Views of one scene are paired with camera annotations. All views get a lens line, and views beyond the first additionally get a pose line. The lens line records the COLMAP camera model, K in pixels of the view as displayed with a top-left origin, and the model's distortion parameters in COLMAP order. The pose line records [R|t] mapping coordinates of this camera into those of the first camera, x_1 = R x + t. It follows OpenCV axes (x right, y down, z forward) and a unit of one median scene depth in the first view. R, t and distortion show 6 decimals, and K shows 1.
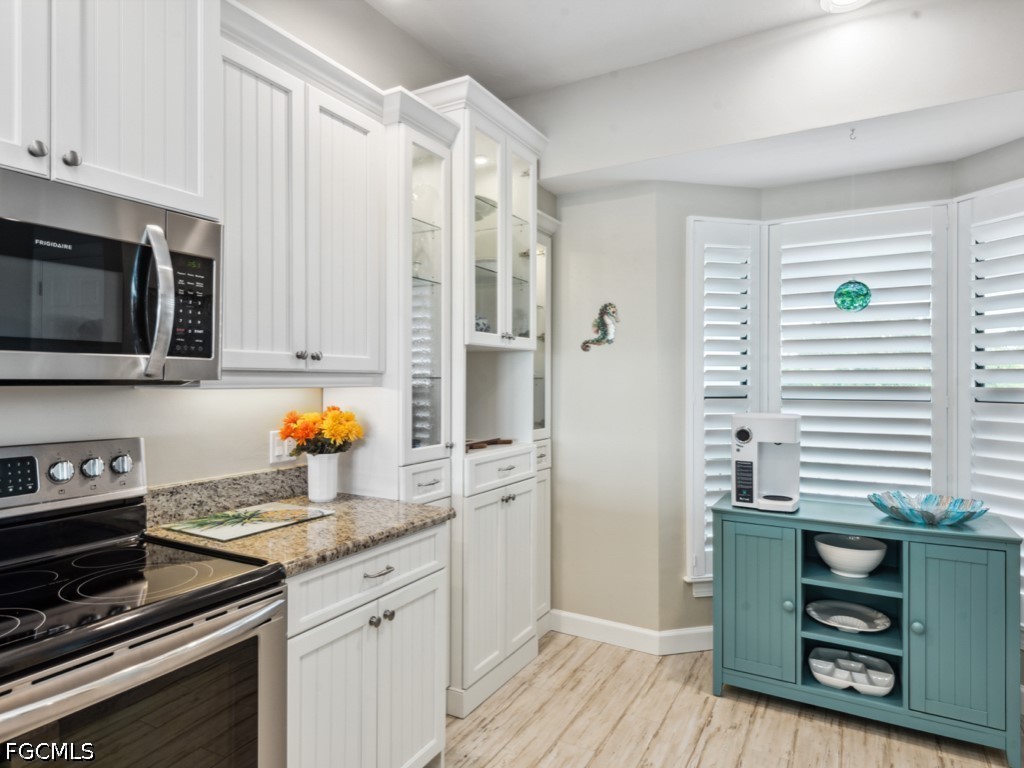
lens RADIAL K [[603.3, 0, 515.8], [0, 603.3, 381.2], [0, 0, 1]] dist [0.007116, -0.002984]
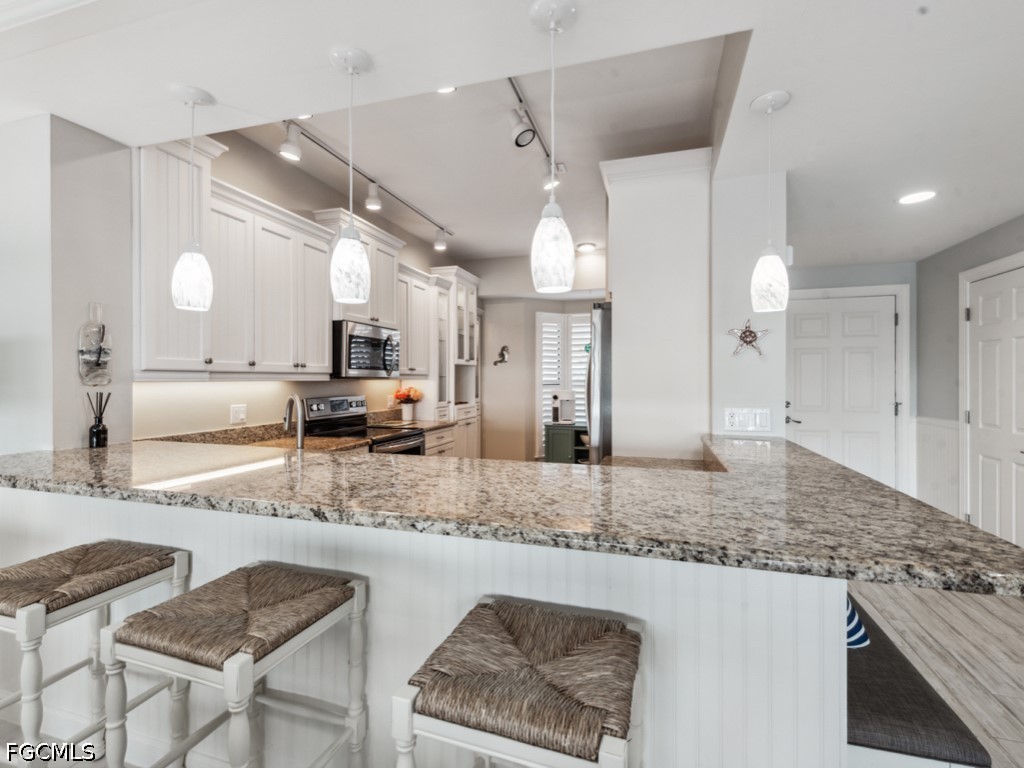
lens RADIAL K [[468.2, 0, 514.5], [0, 468.2, 380.4], [0, 0, 1]] dist [0.004382, -0.000909]
pose [[0.978031, -0.000979, 0.208459, -0.286367], [0.000768, 0.999999, 0.001092, 0.010270], [-0.208459, -0.000908, 0.978031, -1.201006]]
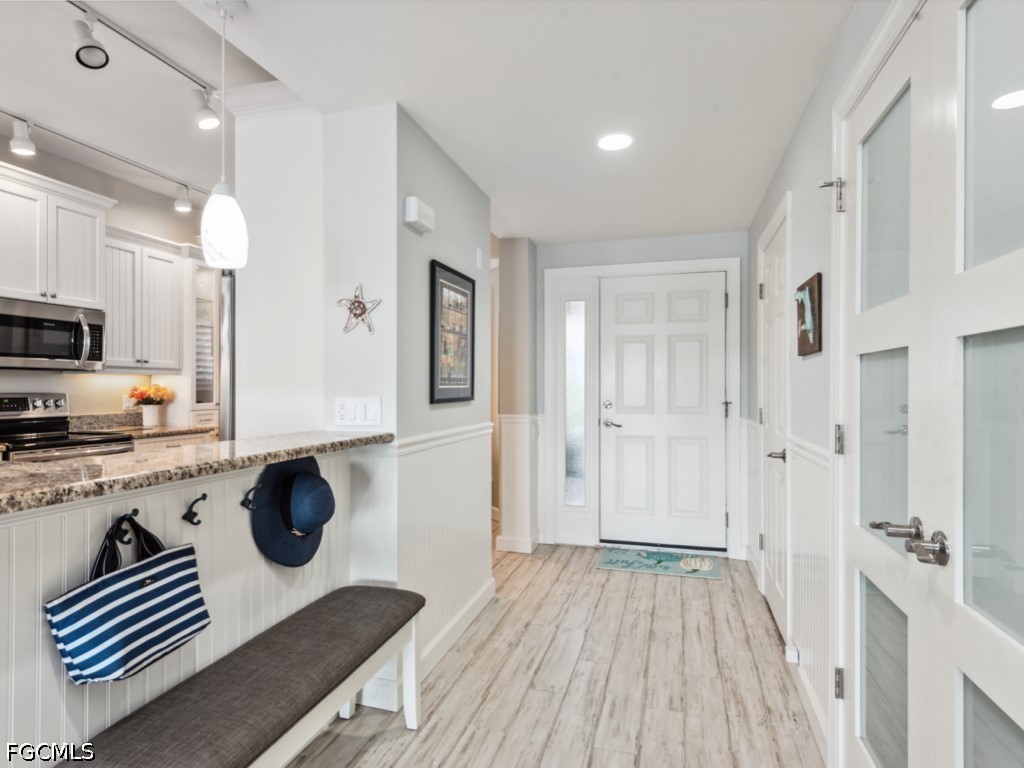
lens RADIAL K [[572.5, 0, 512.4], [0, 572.5, 387.2], [0, 0, 1]] dist [0.004881, 0.000294]
pose [[0.971929, -0.000473, 0.235275, 0.472970], [0.000876, 0.999998, -0.001608, 0.057423], [-0.235274, 0.001769, 0.971928, -1.347971]]
